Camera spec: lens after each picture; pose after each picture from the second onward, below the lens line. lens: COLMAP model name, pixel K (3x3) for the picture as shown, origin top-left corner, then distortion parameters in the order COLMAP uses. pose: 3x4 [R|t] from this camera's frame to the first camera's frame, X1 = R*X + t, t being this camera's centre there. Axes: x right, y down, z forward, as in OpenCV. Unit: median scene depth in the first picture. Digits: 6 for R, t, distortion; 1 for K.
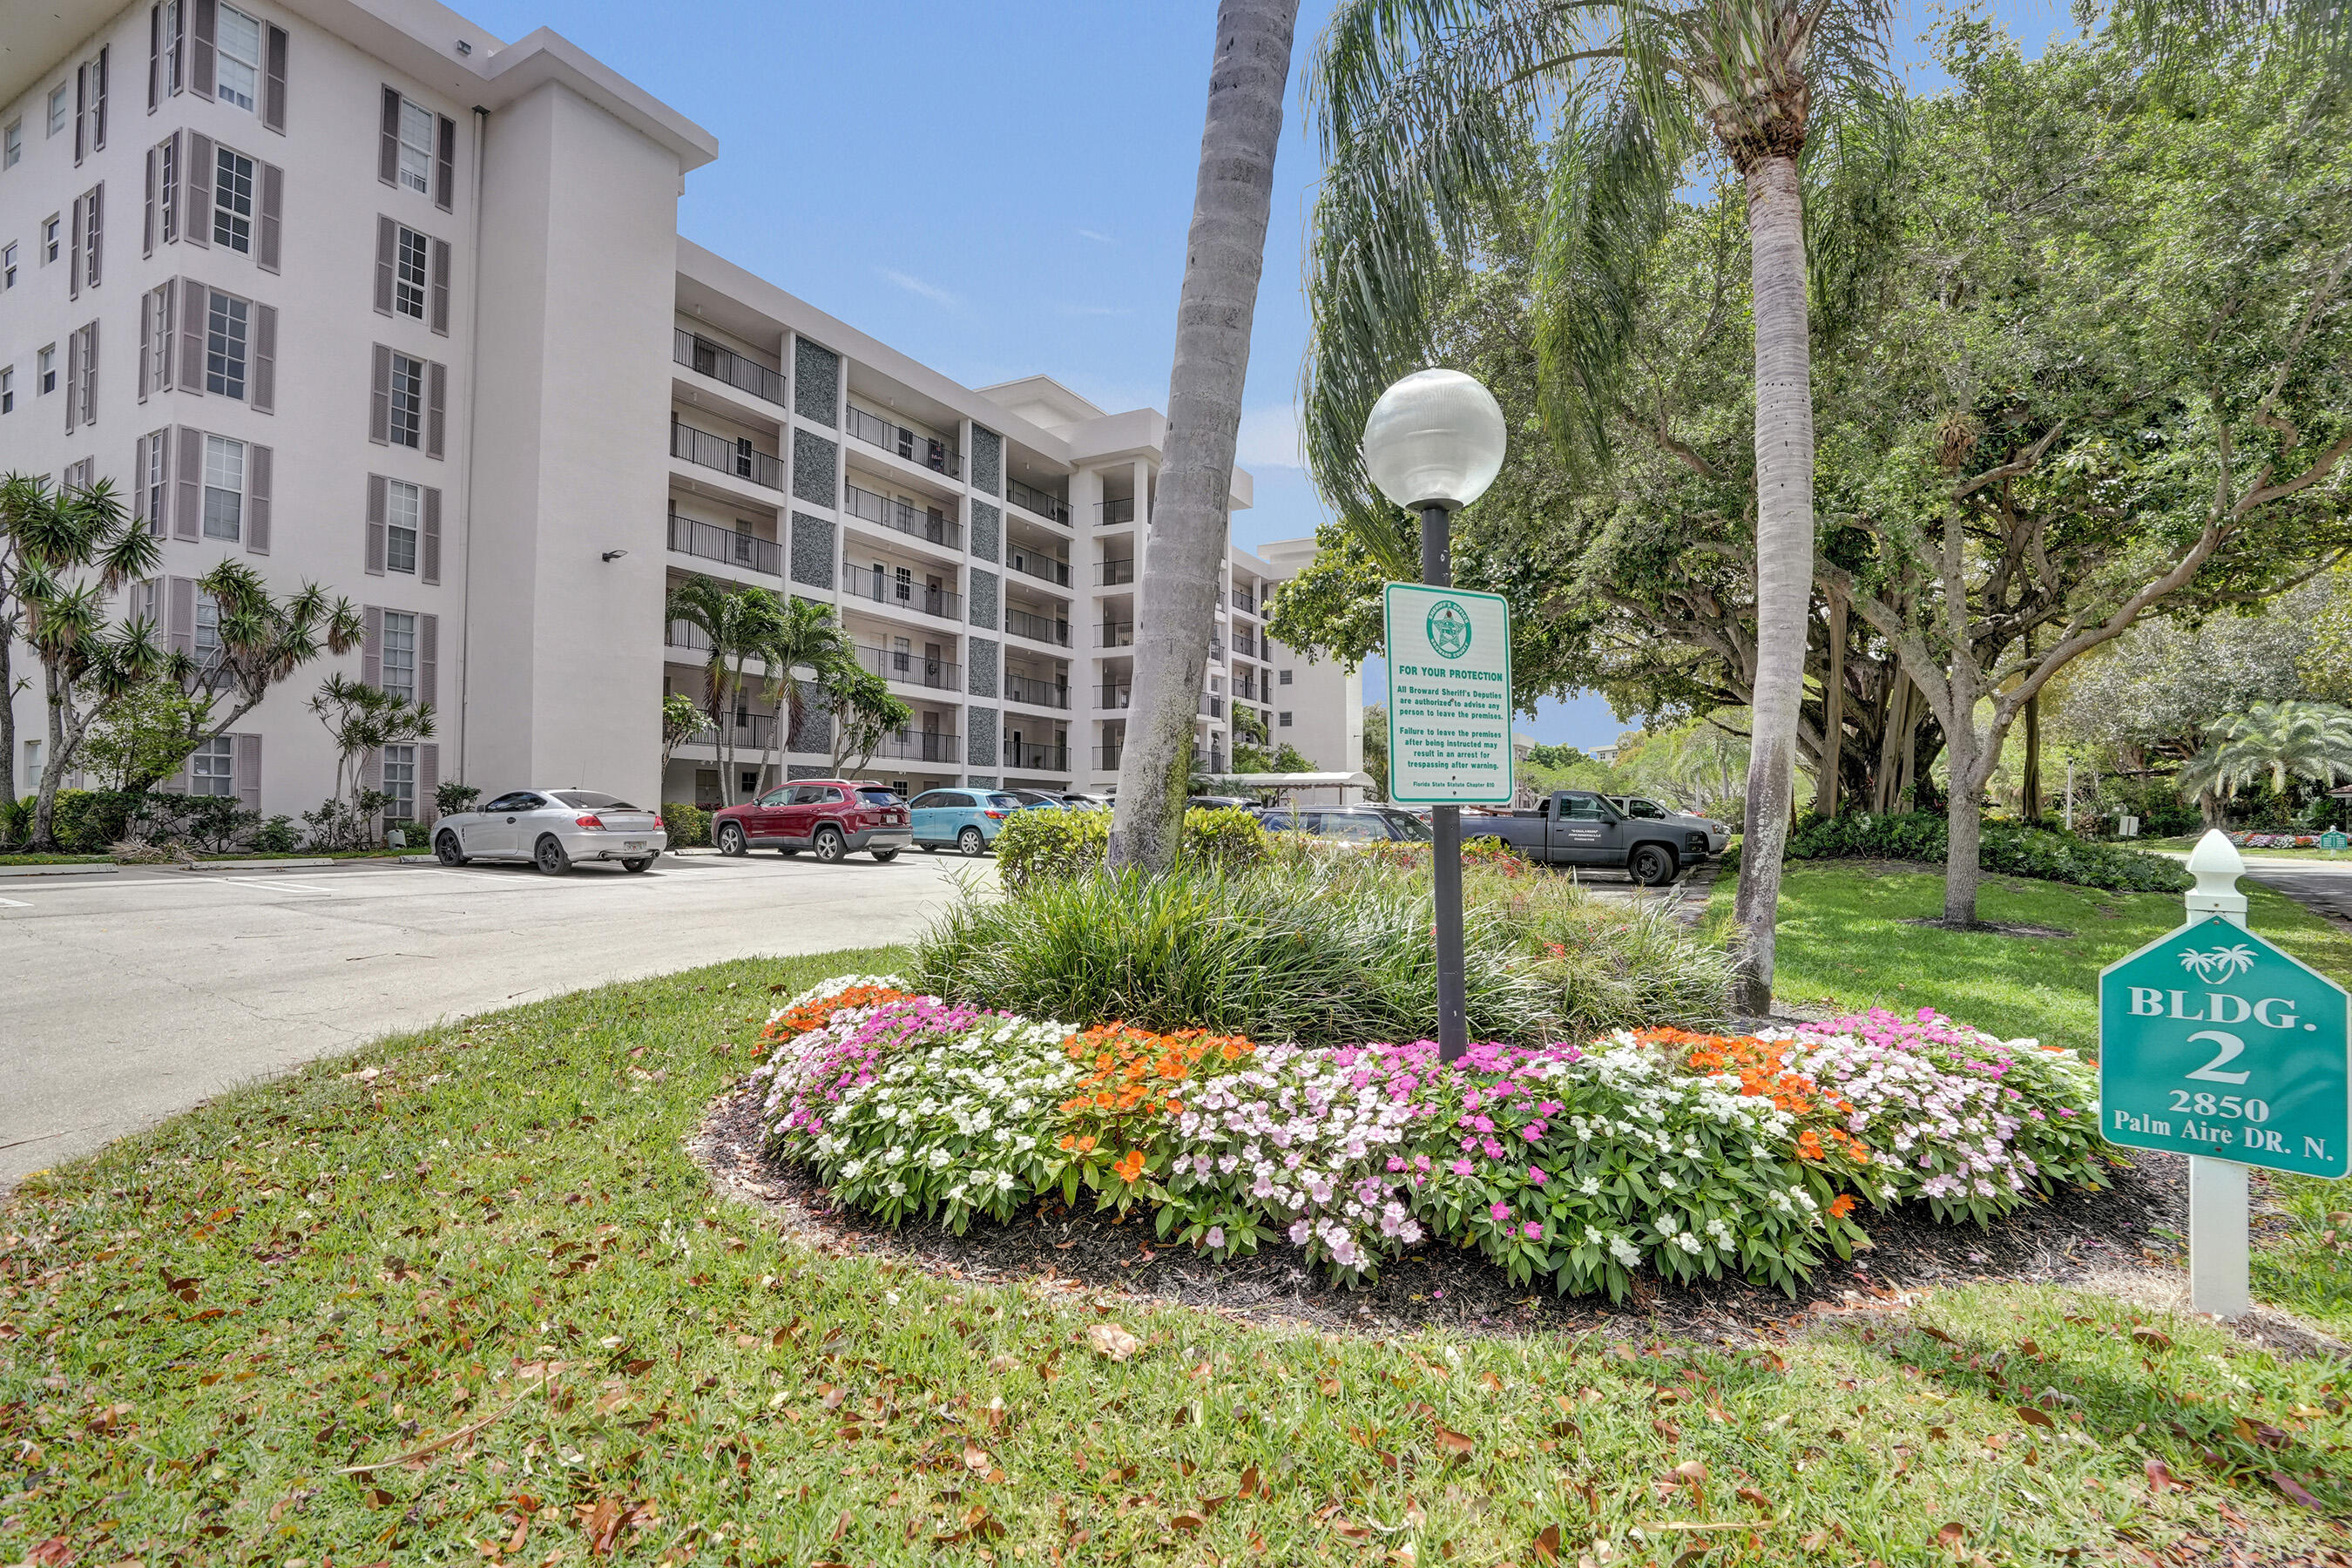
lens RADIAL K [[1116.0, 0, 1170.3], [0, 1116.0, 765.3], [0, 0, 1]] dist [-0.053944, 0.024678]
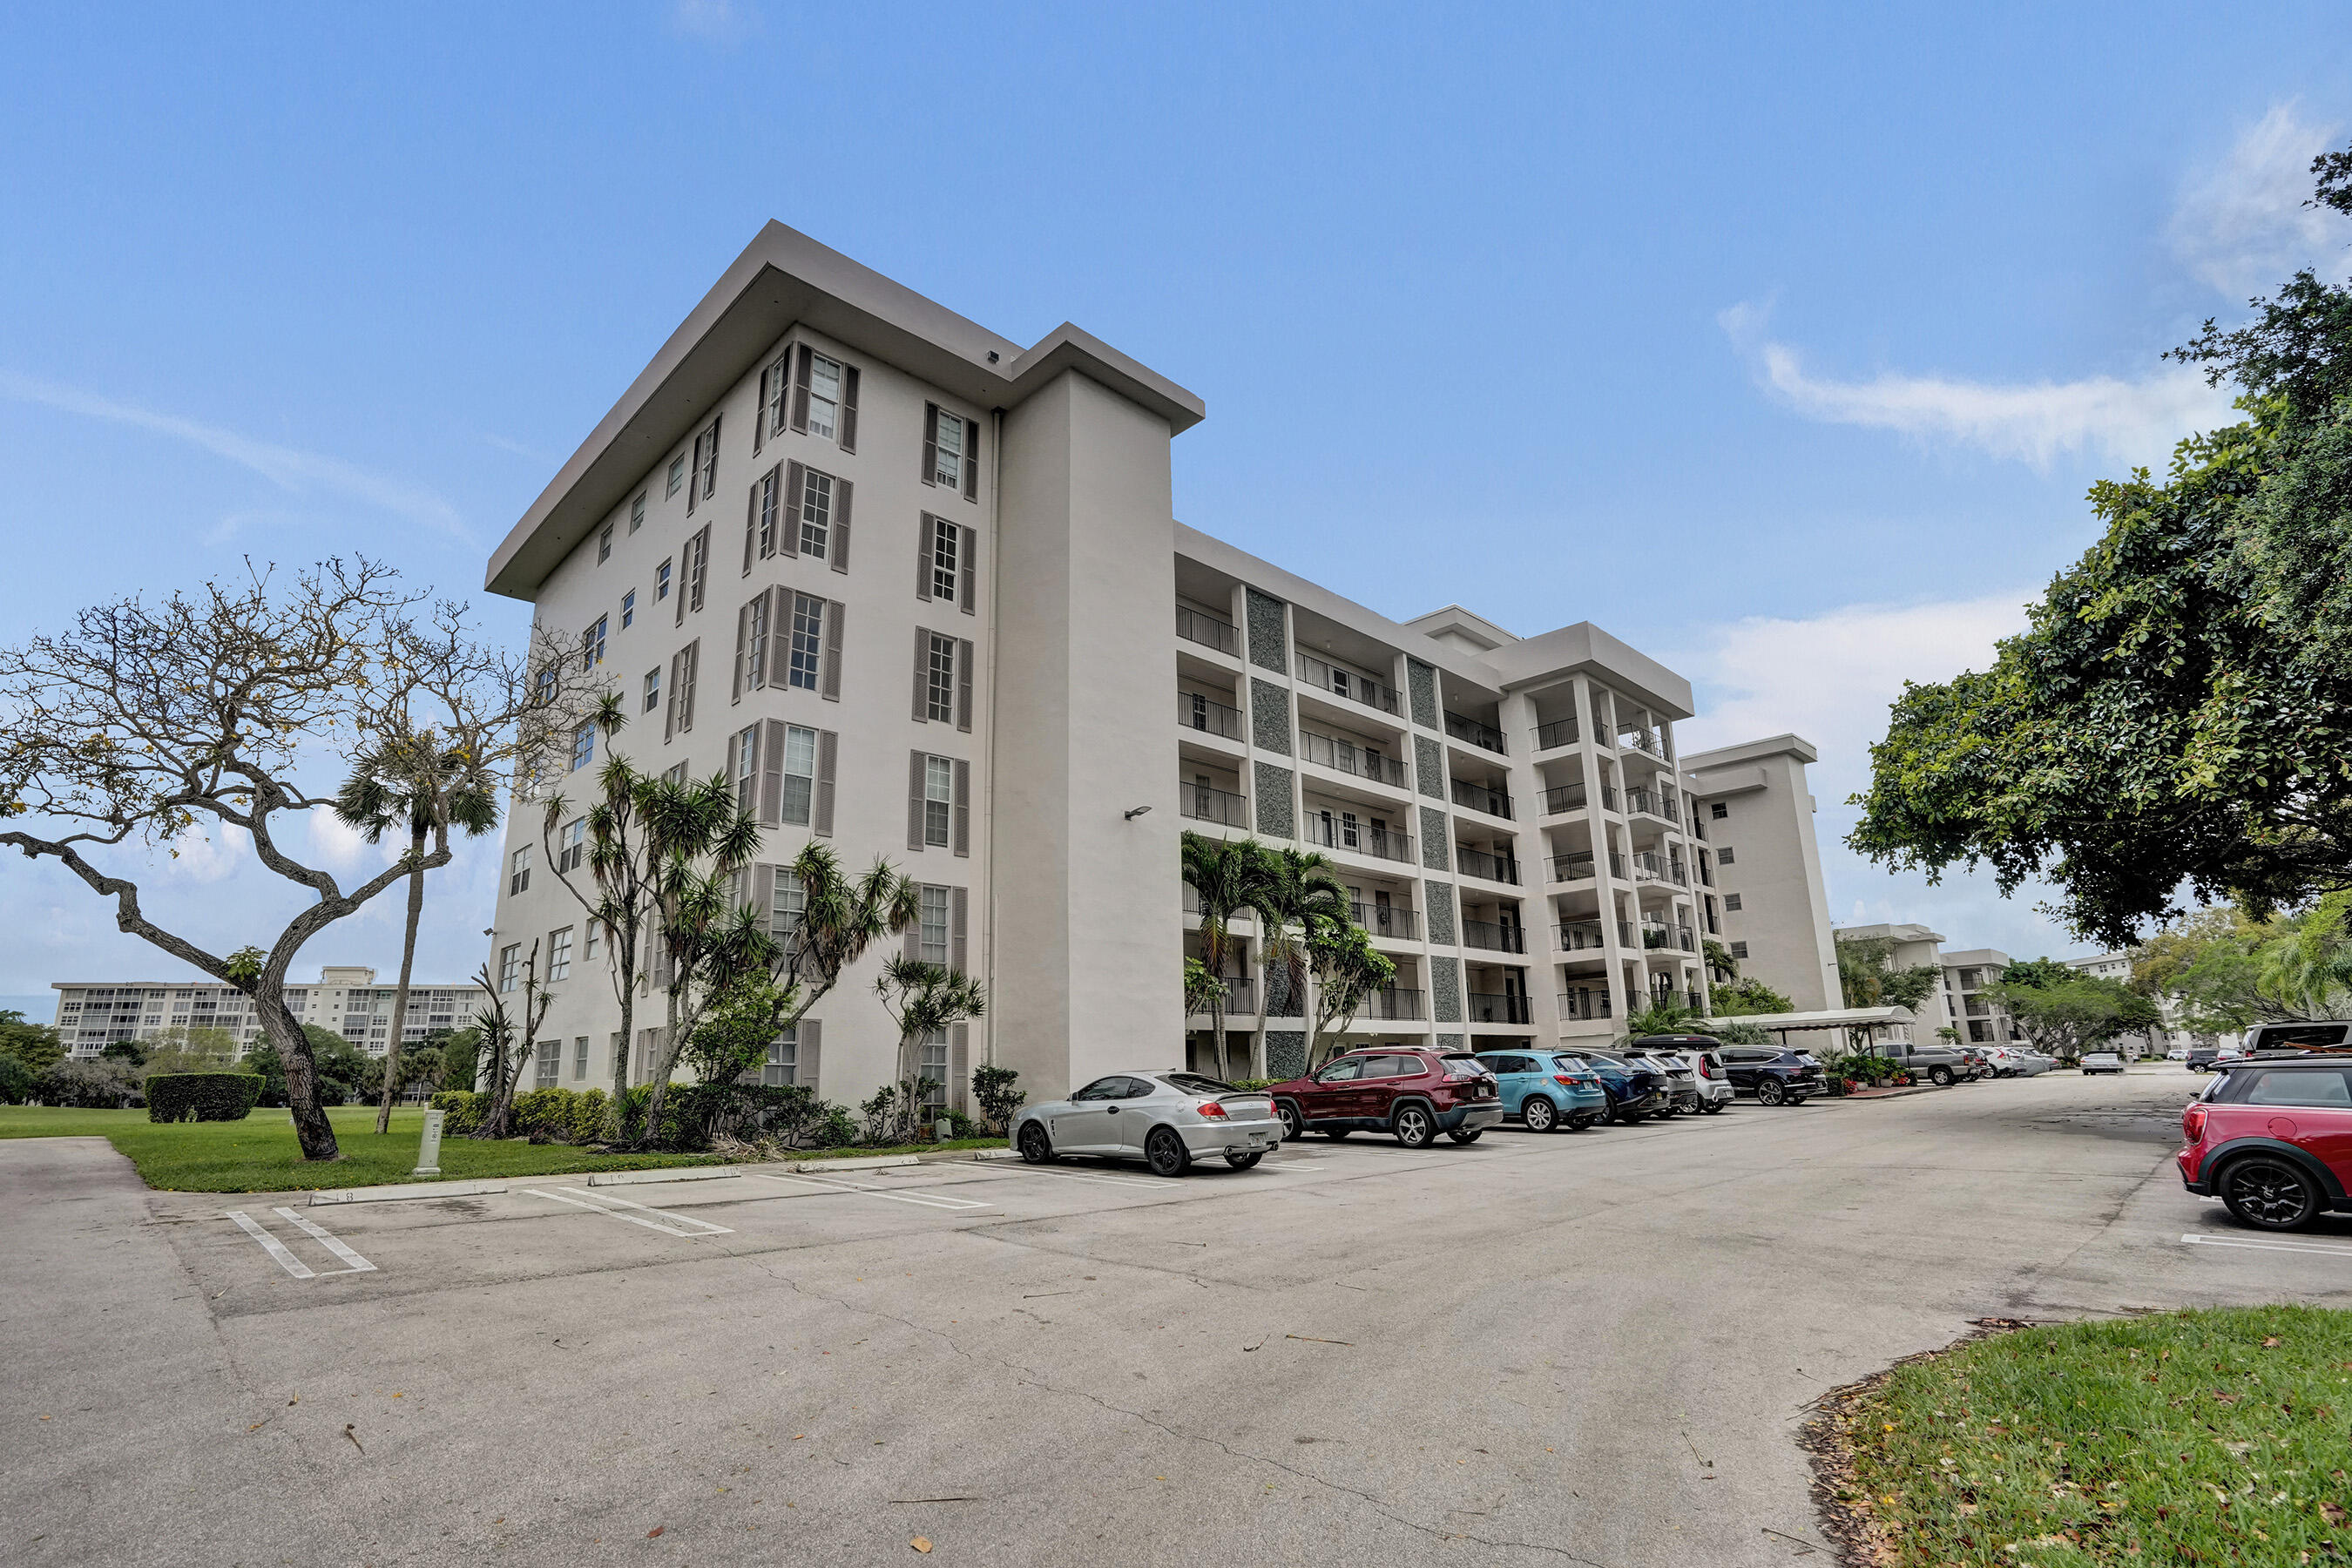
lens RADIAL K [[1106.9, 0, 1151.2], [0, 1106.9, 772.2], [0, 0, 1]] dist [-0.071814, 0.033185]
pose [[0.958575, -0.100657, -0.266462, -0.249769], [0.039593, 0.973484, -0.225304, -0.010340], [0.282075, 0.205421, 0.937142, 0.110440]]
